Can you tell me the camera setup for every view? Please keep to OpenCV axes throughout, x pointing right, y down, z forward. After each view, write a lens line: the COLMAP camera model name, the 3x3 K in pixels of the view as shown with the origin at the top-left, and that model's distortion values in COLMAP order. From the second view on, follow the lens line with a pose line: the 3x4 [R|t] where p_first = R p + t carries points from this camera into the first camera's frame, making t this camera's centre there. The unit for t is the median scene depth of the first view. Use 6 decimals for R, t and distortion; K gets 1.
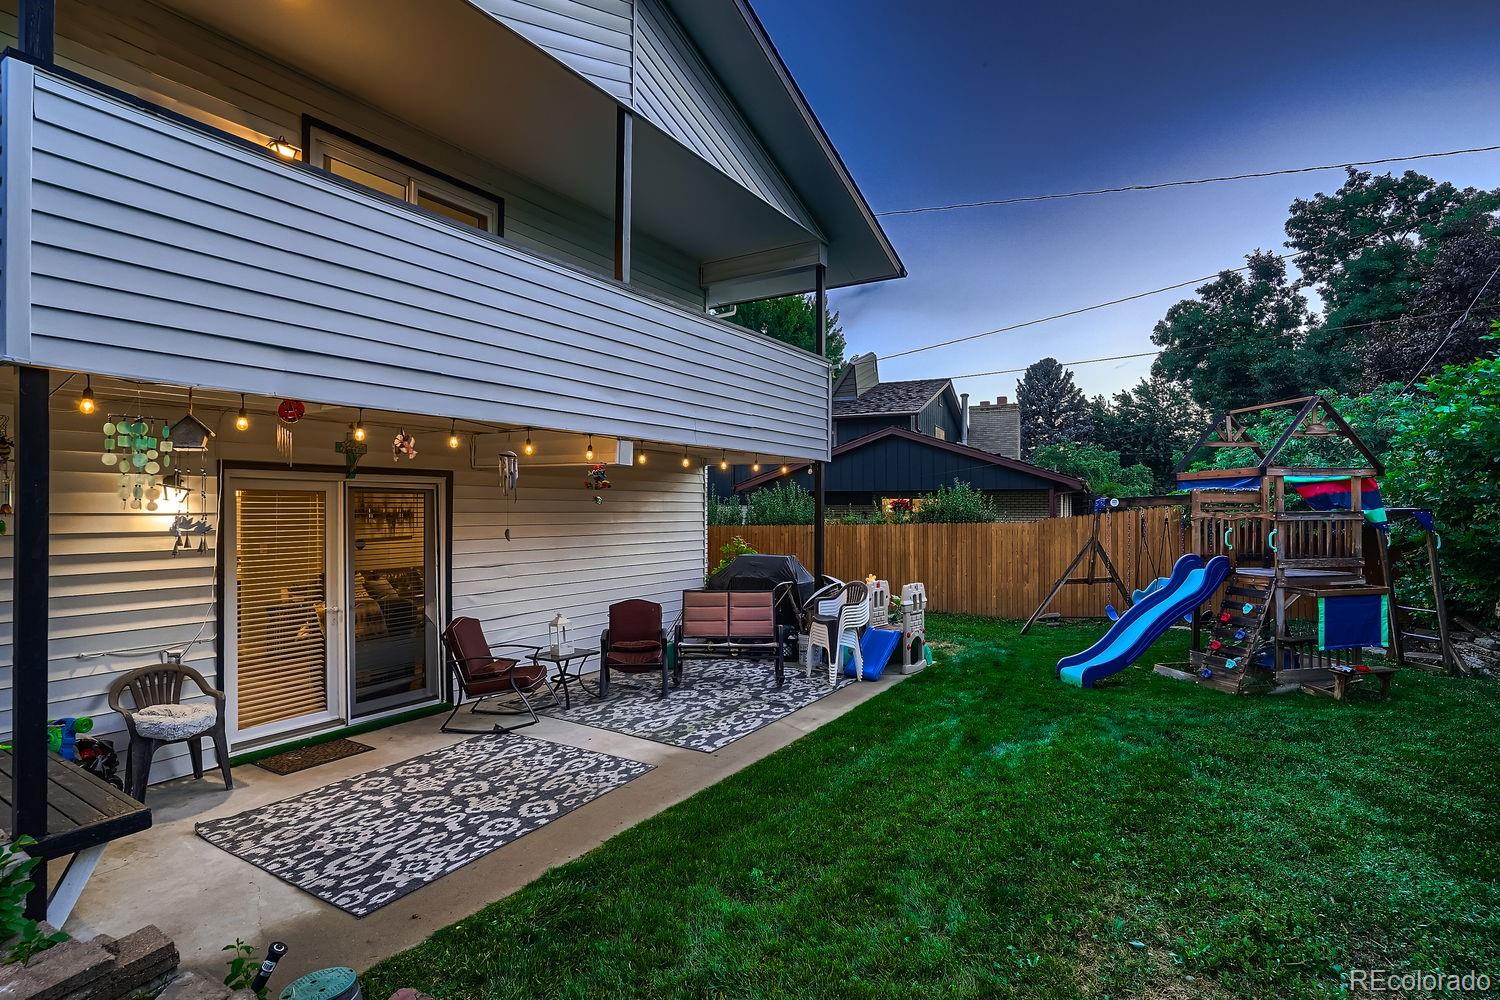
lens RADIAL K [[737.4, 0, 744.2], [0, 737.4, 490.7], [0, 0, 1]] dist [-0.042520, 0.026519]
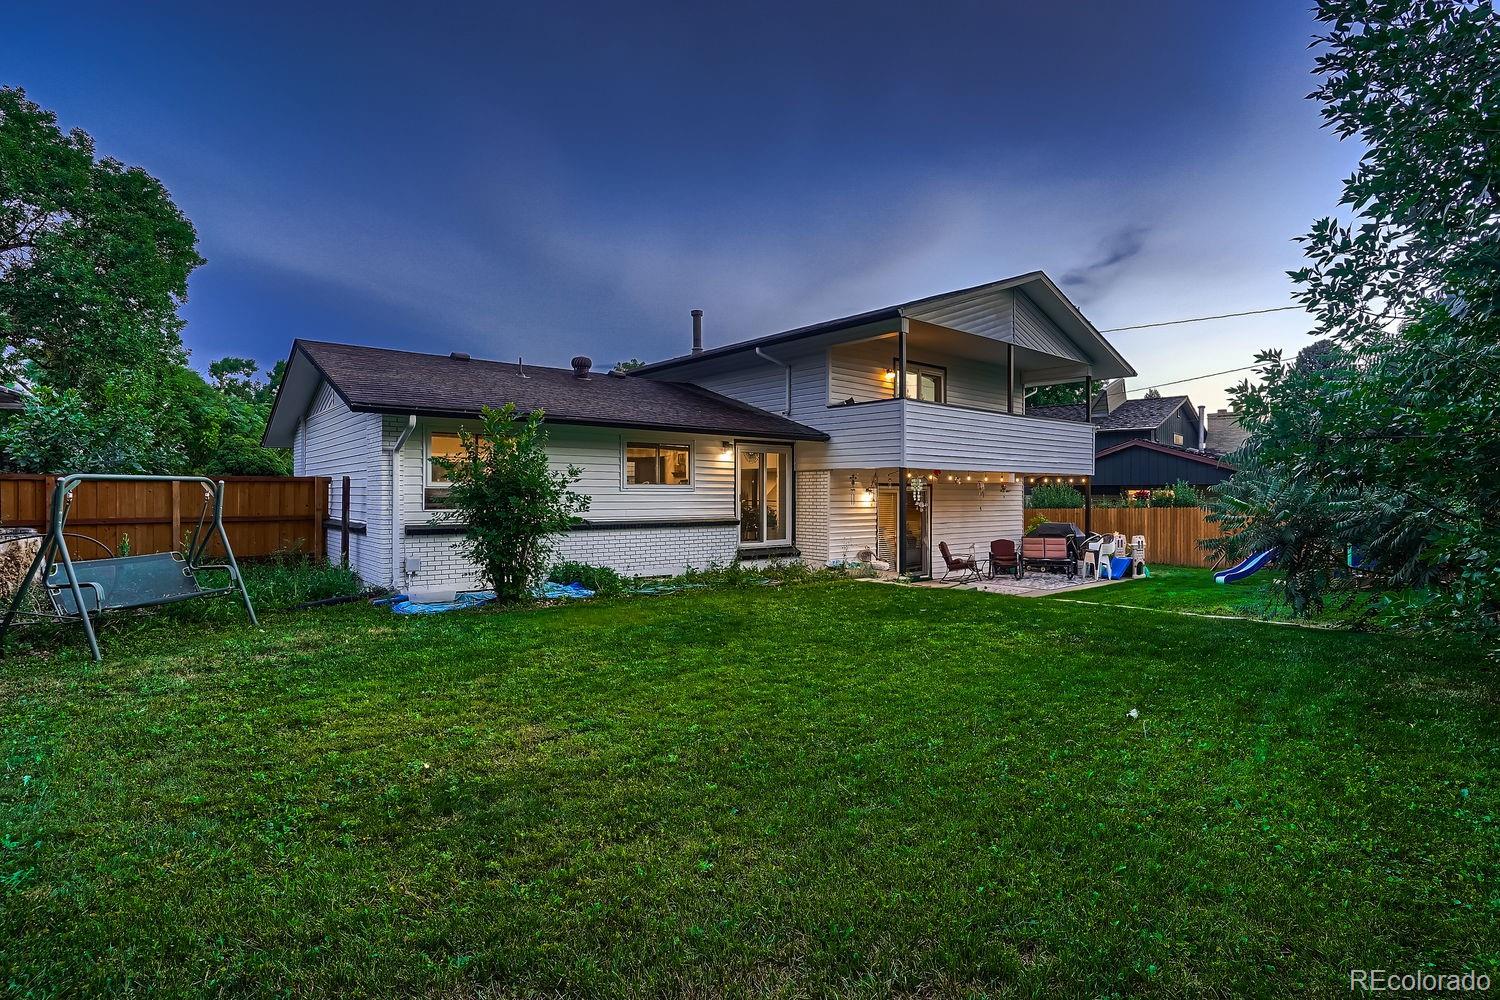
lens RADIAL K [[737.4, 0, 744.2], [0, 737.4, 490.7], [0, 0, 1]] dist [-0.042520, 0.026519]
pose [[0.952949, 0.000607, -0.303132, -0.202852], [0.005489, 0.999799, 0.019259, -0.045184], [0.303082, -0.020017, 0.952754, -1.280385]]
